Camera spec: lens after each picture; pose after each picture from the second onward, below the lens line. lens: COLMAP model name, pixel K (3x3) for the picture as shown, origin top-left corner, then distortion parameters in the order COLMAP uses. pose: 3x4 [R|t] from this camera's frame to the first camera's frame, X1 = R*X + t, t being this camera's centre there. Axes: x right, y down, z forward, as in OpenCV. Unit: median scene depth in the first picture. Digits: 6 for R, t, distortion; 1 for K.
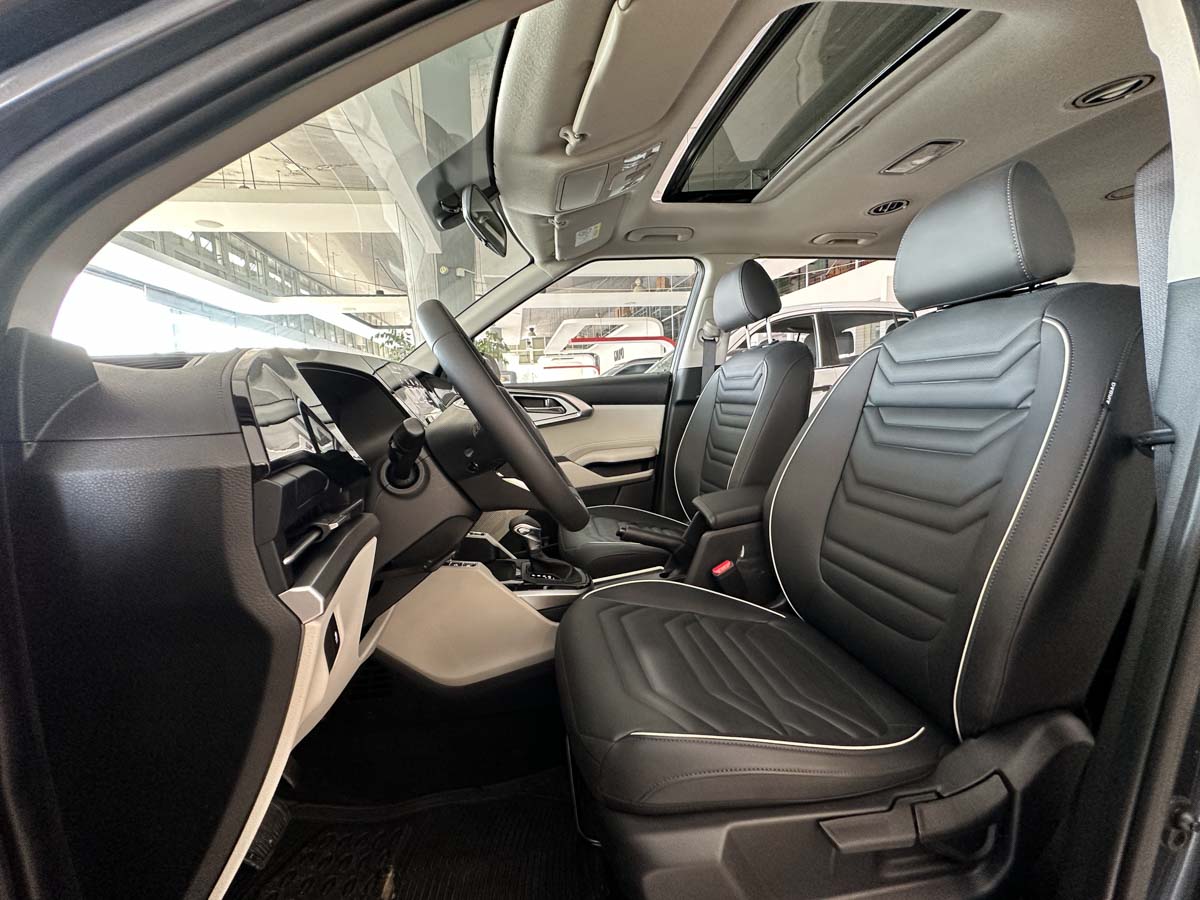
lens RADIAL K [[480.5, 0, 597.7], [0, 480.5, 448.8], [0, 0, 1]] dist [-0.004113, -0.000079]
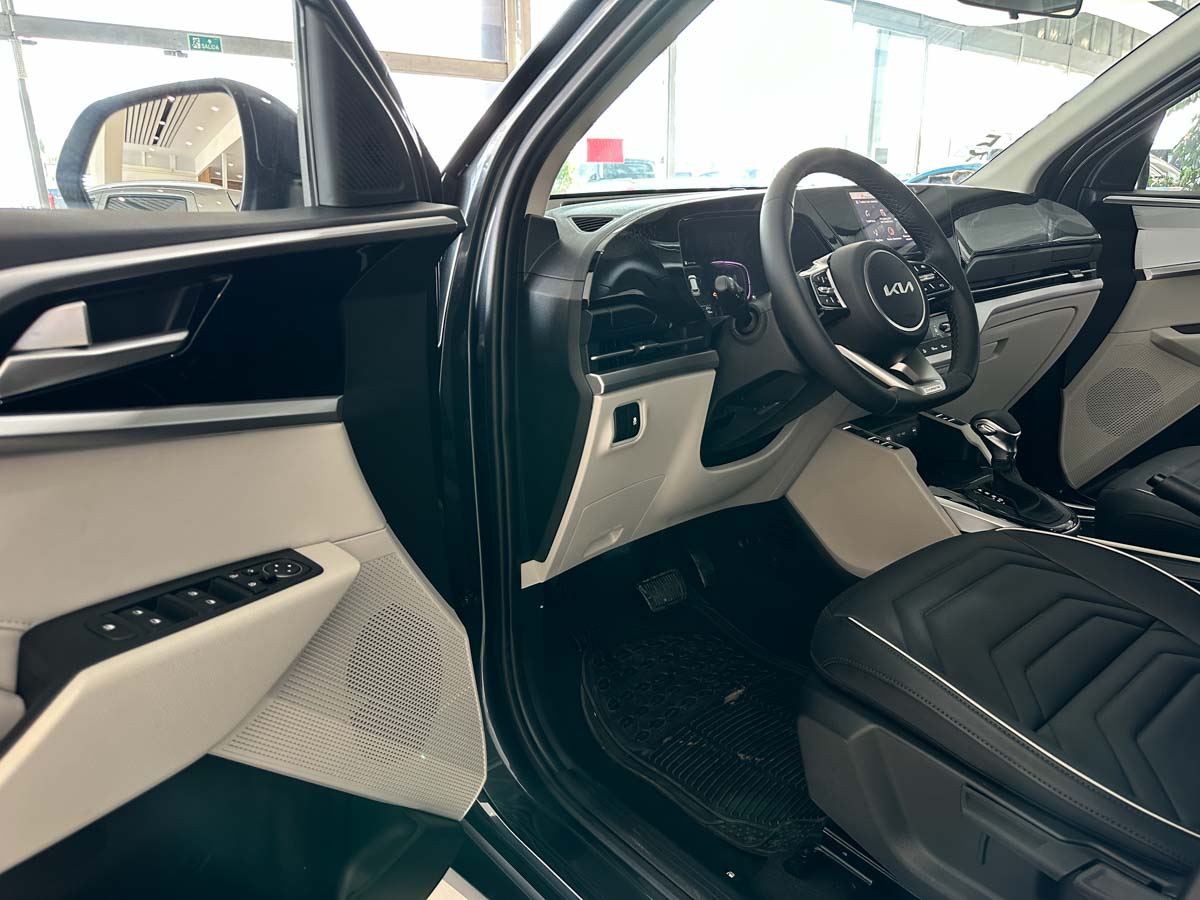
lens RADIAL K [[854.6, 0, 599.9], [0, 854.6, 450.0], [0, 0, 1]] dist [0.000002, -0.001102]
pose [[0.524756, 0.285491, -0.801951, 1.091017], [-0.108209, 0.956813, 0.269814, -0.161447], [0.844347, -0.054808, 0.532986, -0.365125]]
